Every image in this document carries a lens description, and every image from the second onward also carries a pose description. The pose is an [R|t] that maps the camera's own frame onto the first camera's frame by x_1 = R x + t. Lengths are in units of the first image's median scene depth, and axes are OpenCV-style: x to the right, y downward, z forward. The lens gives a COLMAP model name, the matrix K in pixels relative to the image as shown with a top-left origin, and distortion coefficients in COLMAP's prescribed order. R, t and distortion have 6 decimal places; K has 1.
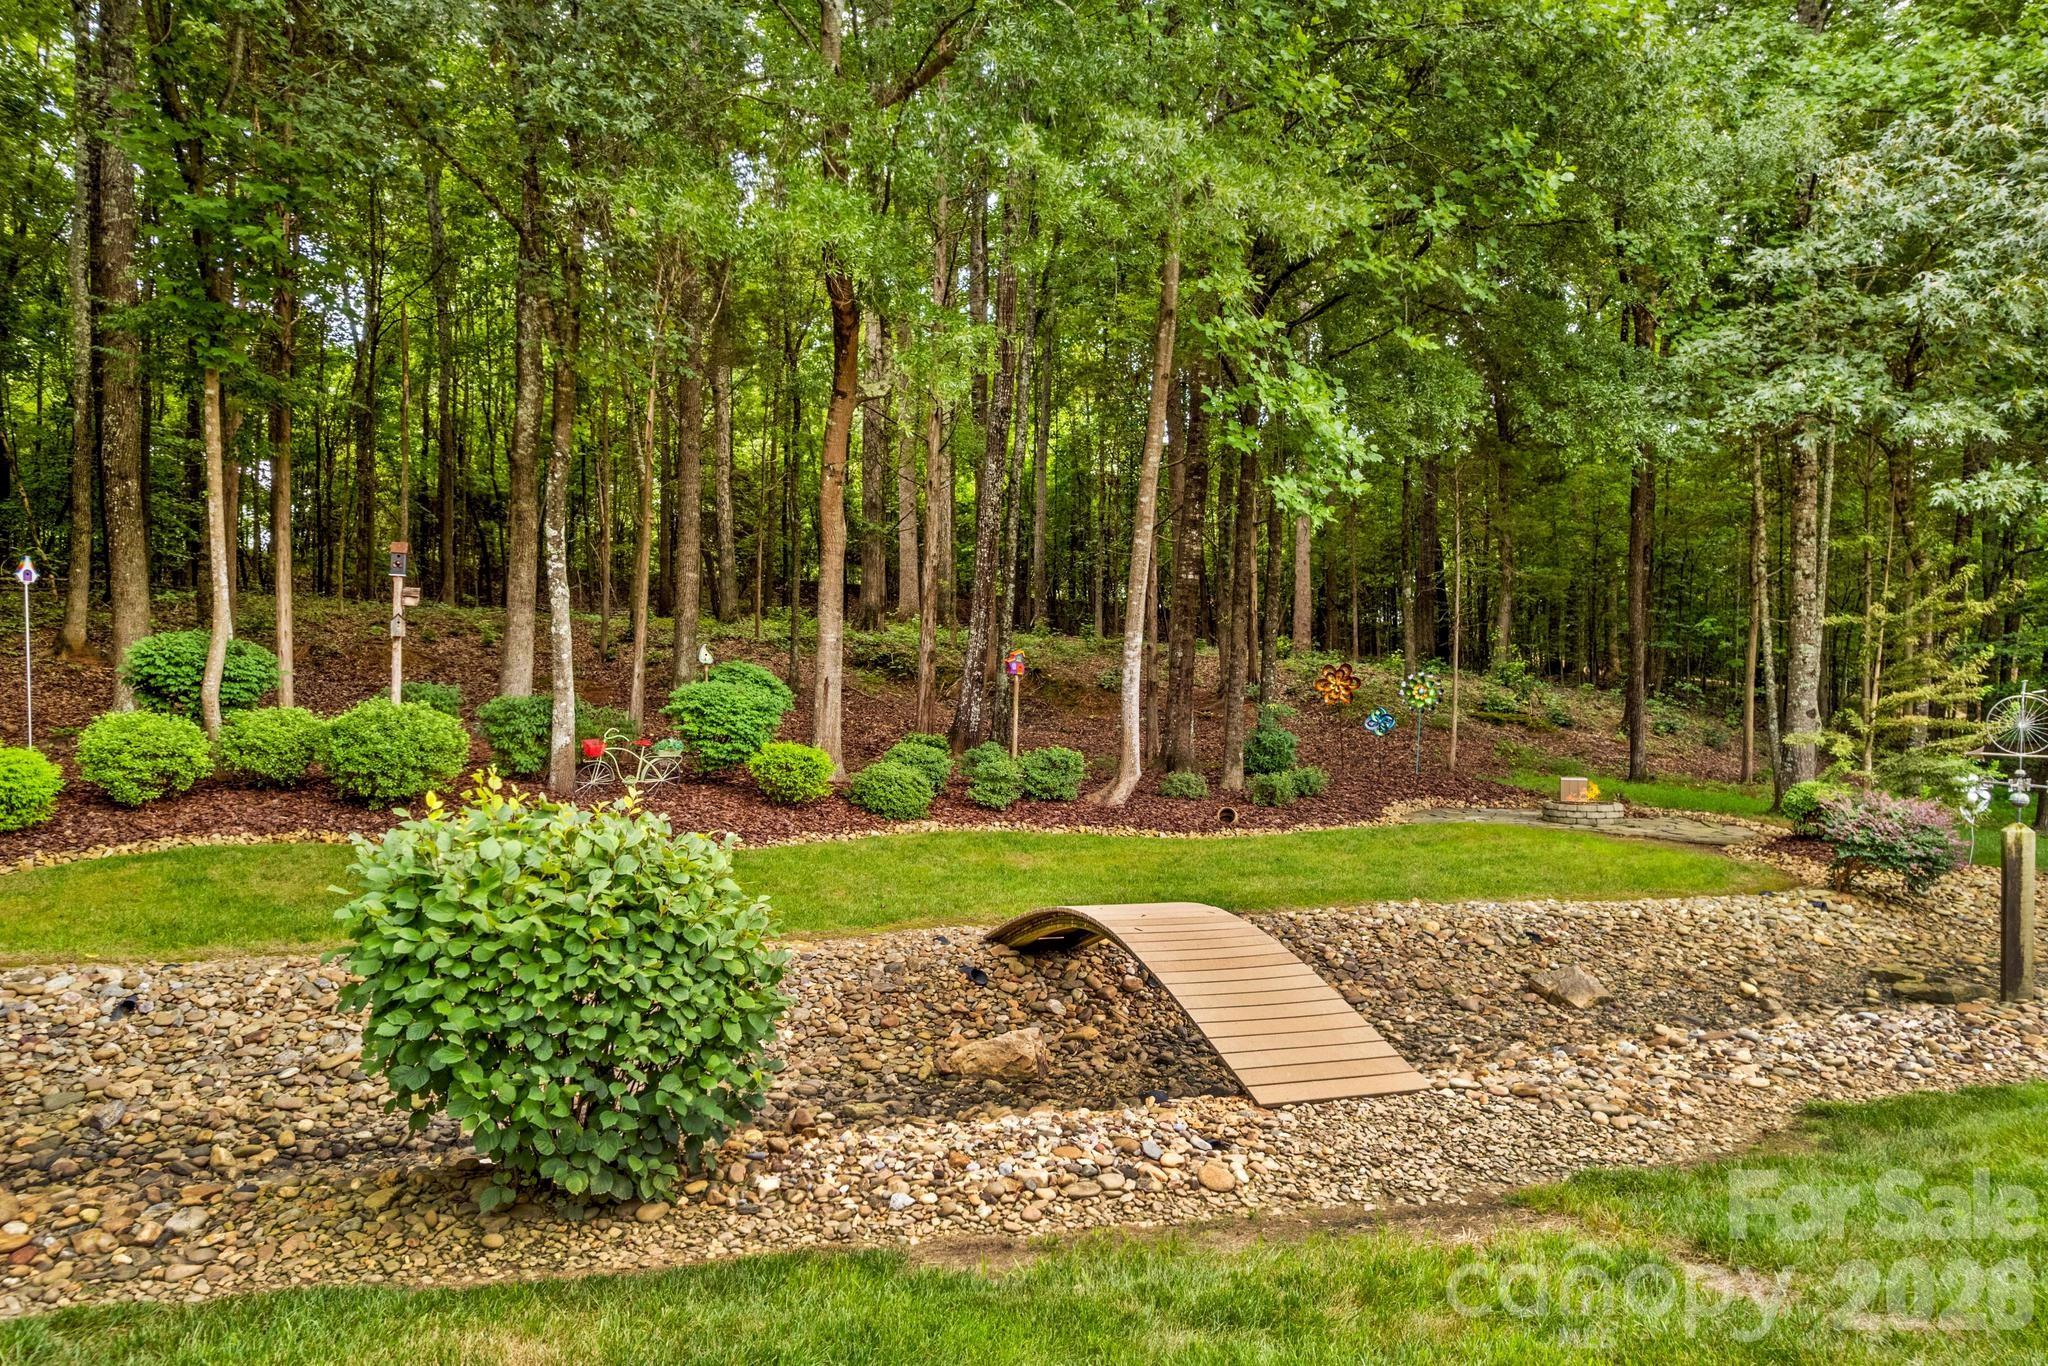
lens RADIAL K [[1308.9, 0, 1044.1], [0, 1308.9, 722.5], [0, 0, 1]] dist [-0.063697, 0.057133]
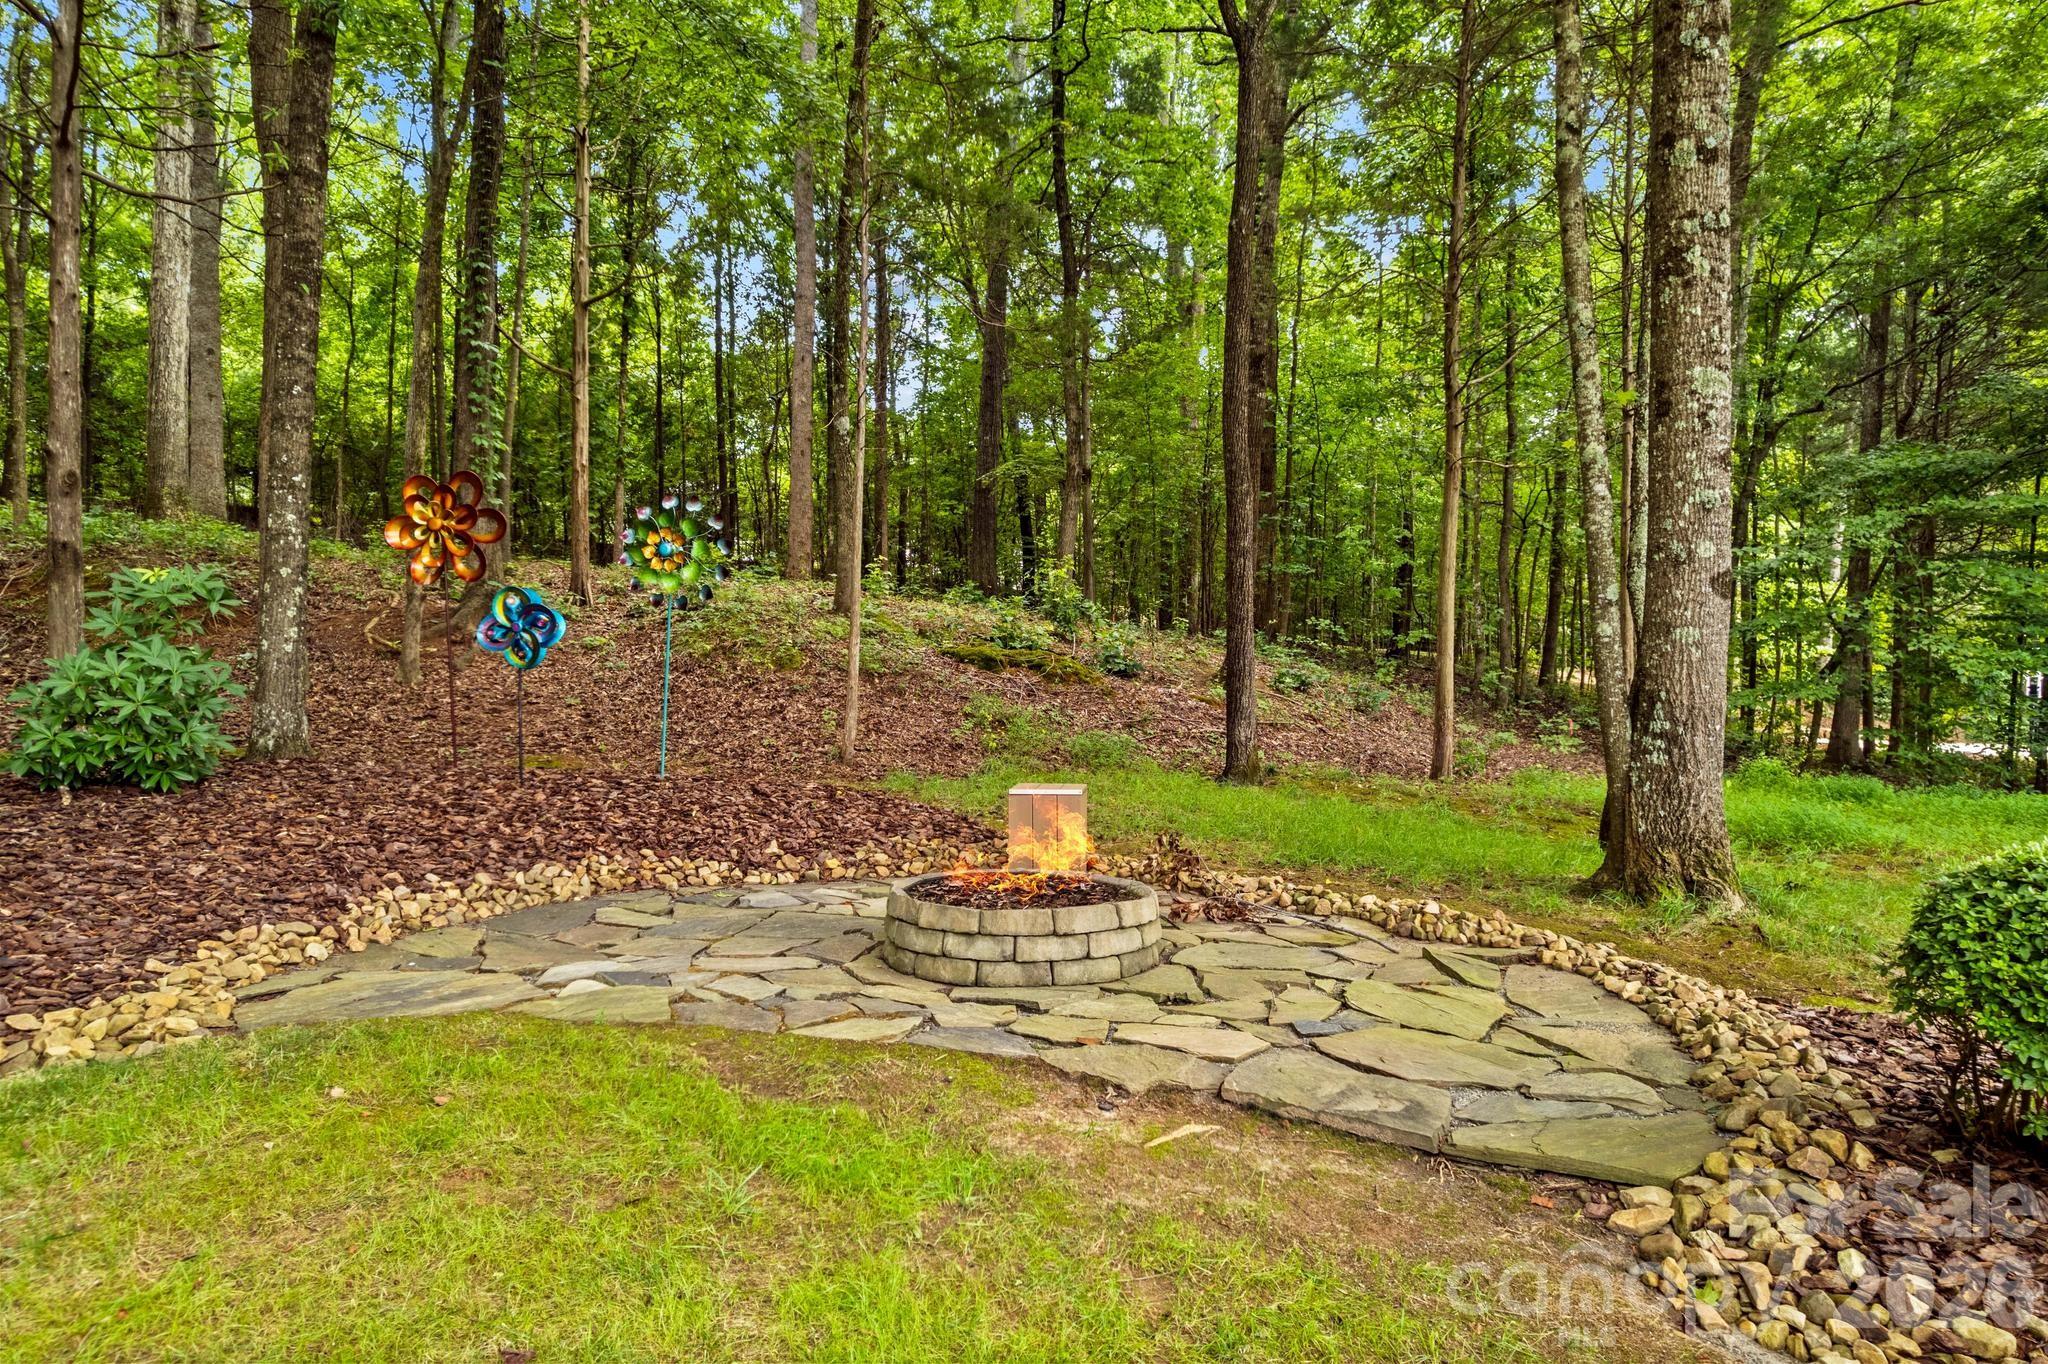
lens RADIAL K [[1308.9, 0, 1044.1], [0, 1308.9, 721.5], [0, 0, 1]] dist [-0.063697, 0.057133]
pose [[0.965424, -0.004473, 0.260648, 0.447336], [0.000785, 0.999898, 0.014252, 0.028915], [-0.260685, -0.013555, 0.965329, 0.940907]]
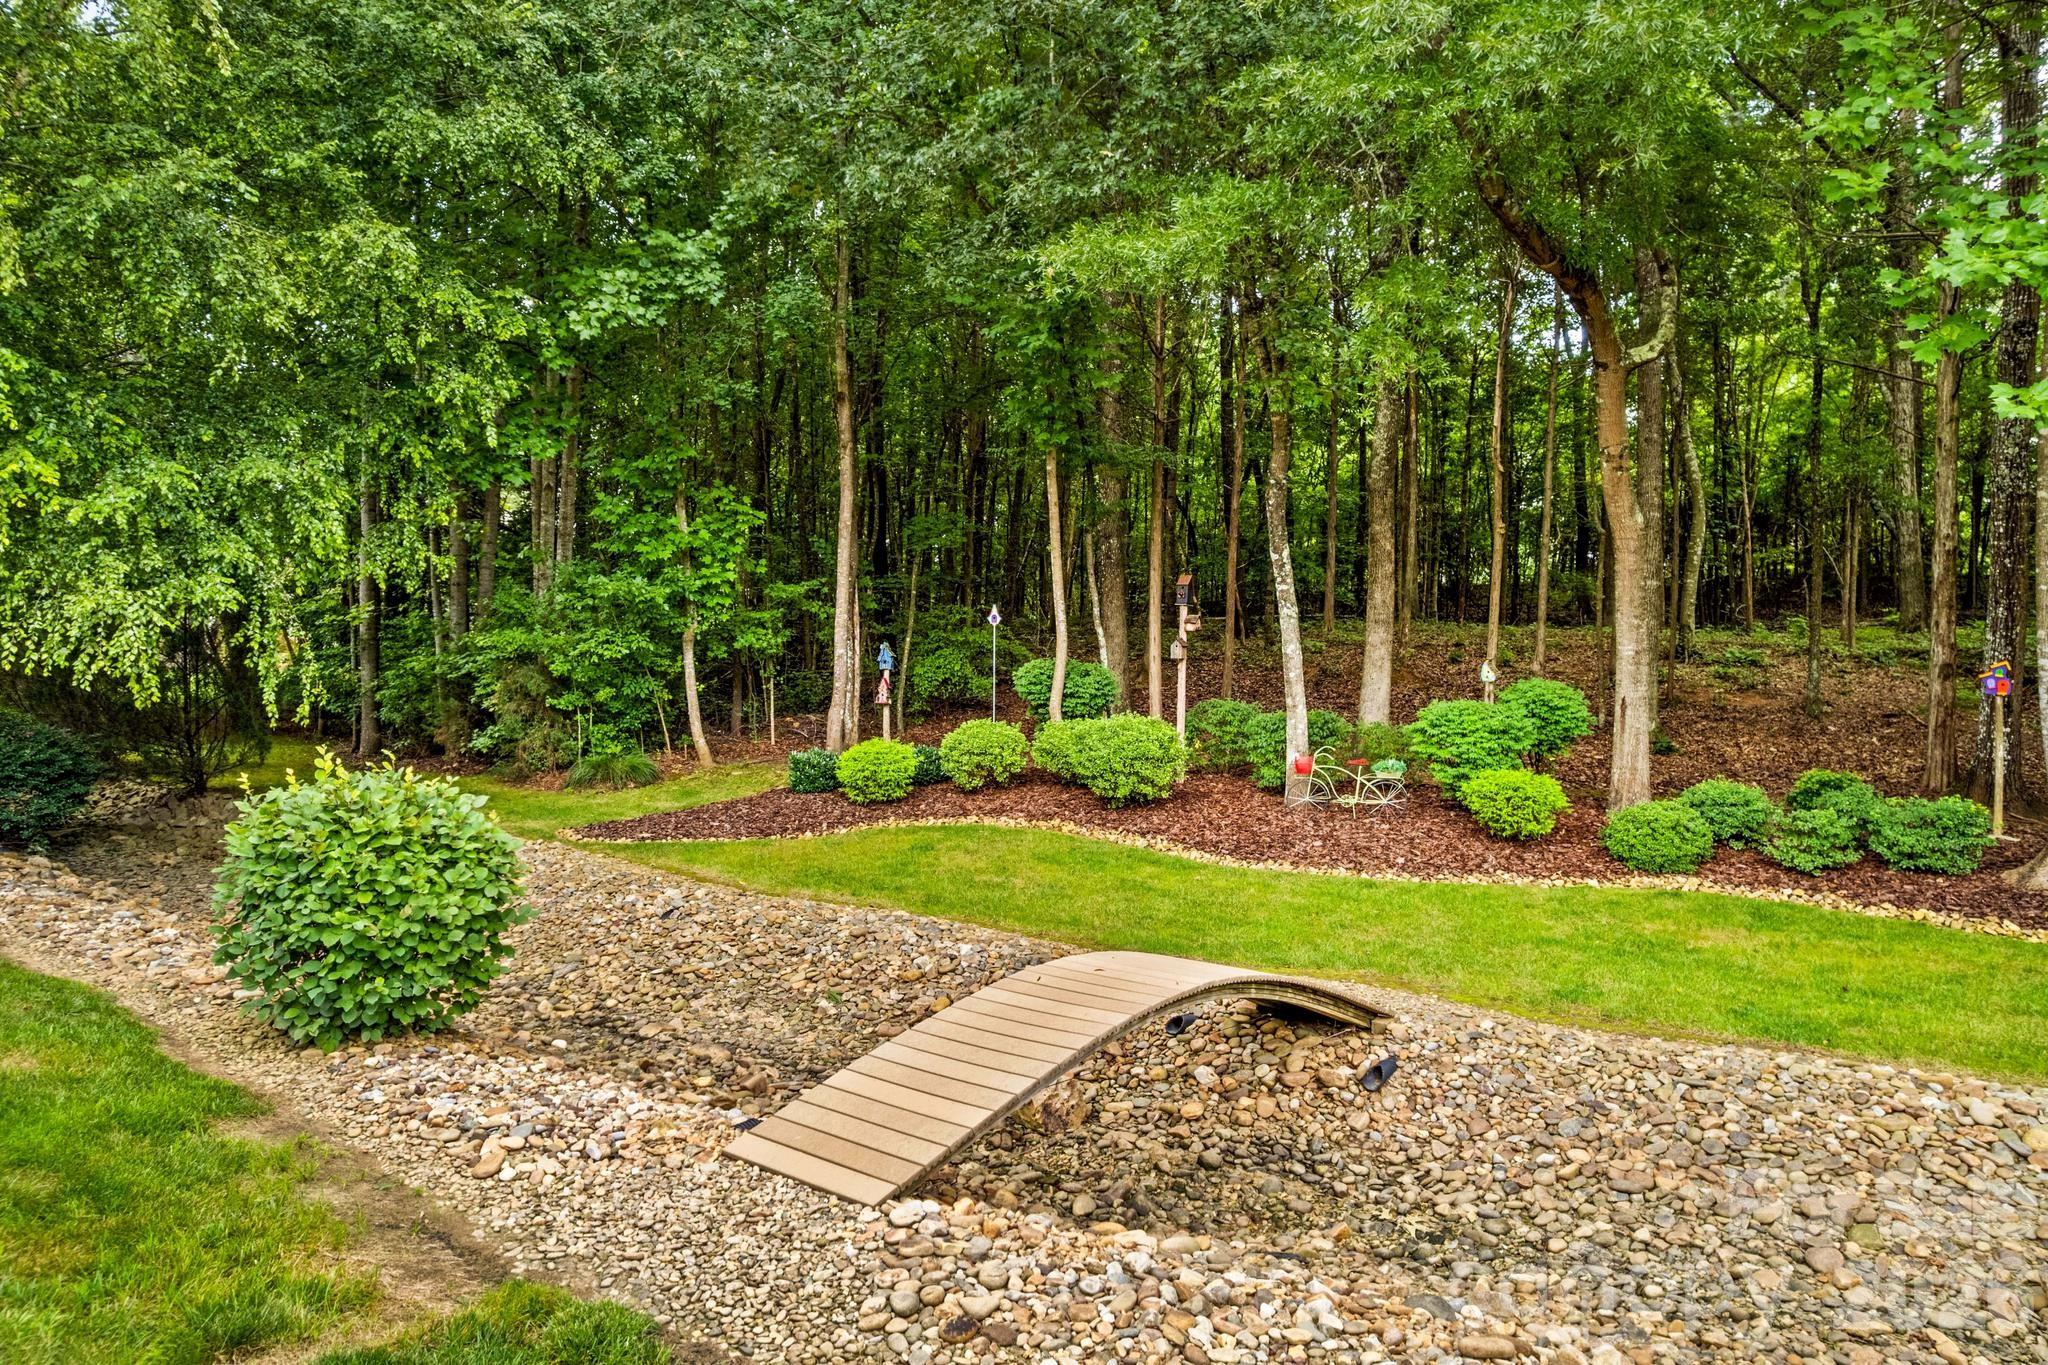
lens RADIAL K [[1308.9, 0, 1044.1], [0, 1308.9, 722.0], [0, 0, 1]] dist [-0.063697, 0.057133]
pose [[0.577394, 0.023251, -0.816135, 0.358743], [-0.031722, 0.999479, 0.006032, -0.013221], [0.815849, 0.022407, 0.577830, 0.233522]]
